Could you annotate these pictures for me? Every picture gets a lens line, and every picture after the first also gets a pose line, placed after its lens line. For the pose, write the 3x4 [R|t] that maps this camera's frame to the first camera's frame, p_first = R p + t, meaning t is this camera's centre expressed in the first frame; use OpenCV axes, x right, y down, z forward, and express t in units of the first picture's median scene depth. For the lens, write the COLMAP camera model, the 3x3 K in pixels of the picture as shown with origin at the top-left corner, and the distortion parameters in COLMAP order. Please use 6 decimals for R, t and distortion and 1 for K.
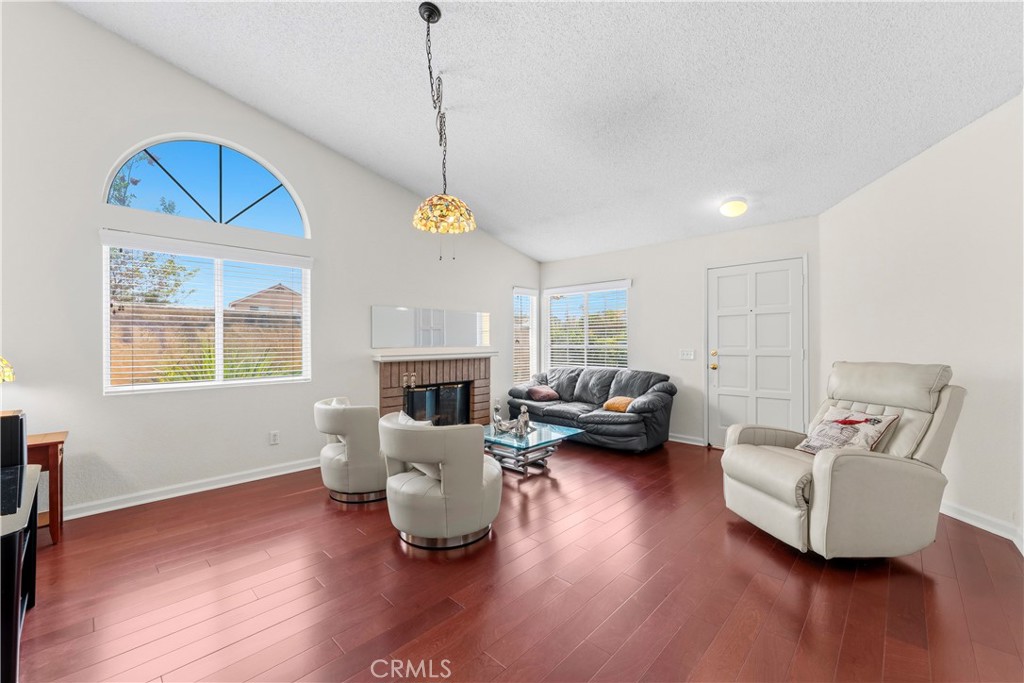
lens RADIAL K [[407.3, 0, 511.7], [0, 407.3, 334.8], [0, 0, 1]] dist [-0.002504, 0.000738]
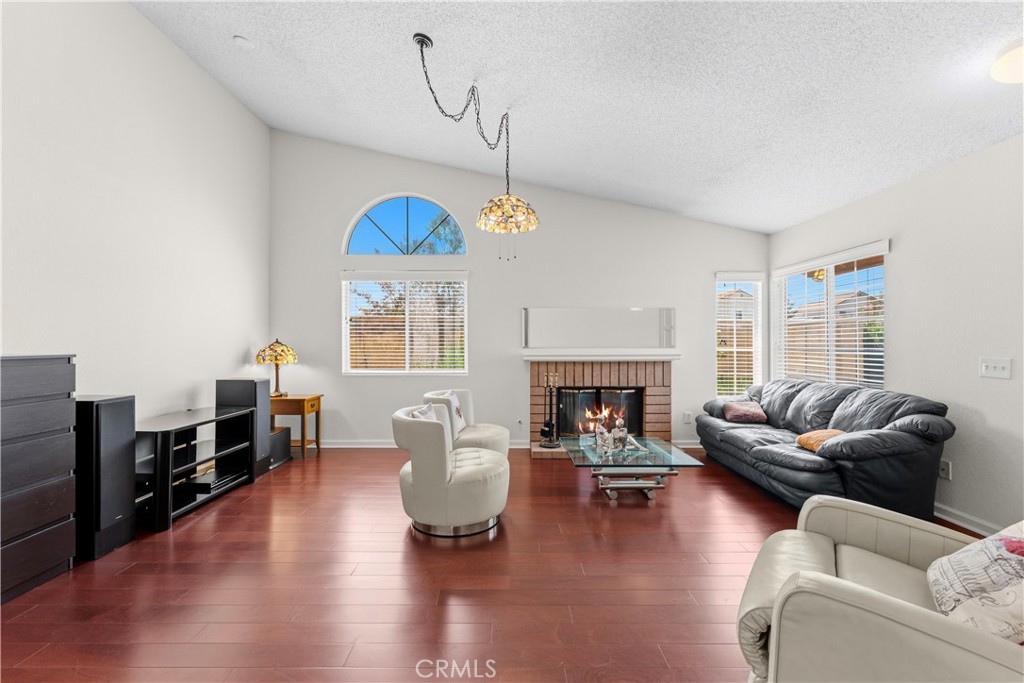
lens RADIAL K [[427.4, 0, 509.9], [0, 427.4, 341.7], [0, 0, 1]] dist [0.003139, 0.000422]
pose [[0.691000, 0.001298, -0.722854, 0.400978], [0.008901, 0.999907, 0.010304, 0.004268], [0.722800, -0.013554, 0.690924, 0.182761]]
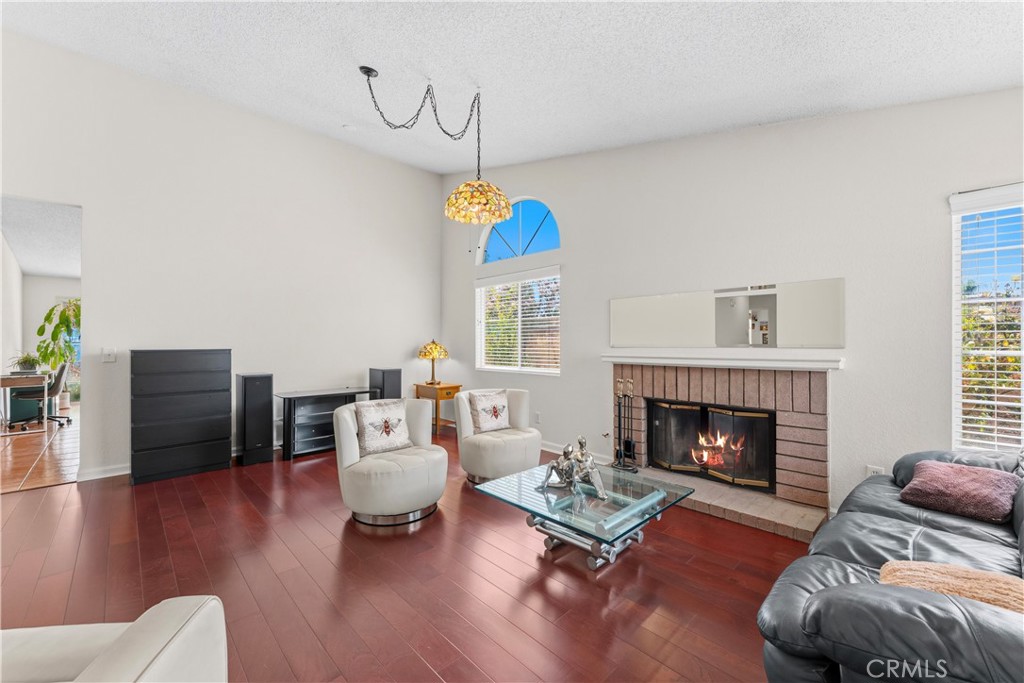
lens RADIAL K [[407.3, 0, 512.7], [0, 407.3, 342.0], [0, 0, 1]] dist [-0.002504, 0.000738]
pose [[-0.043198, 0.001922, -0.999065, 0.507185], [0.018115, 0.999835, 0.001140, 0.014955], [0.998902, -0.018048, -0.043225, 0.744198]]
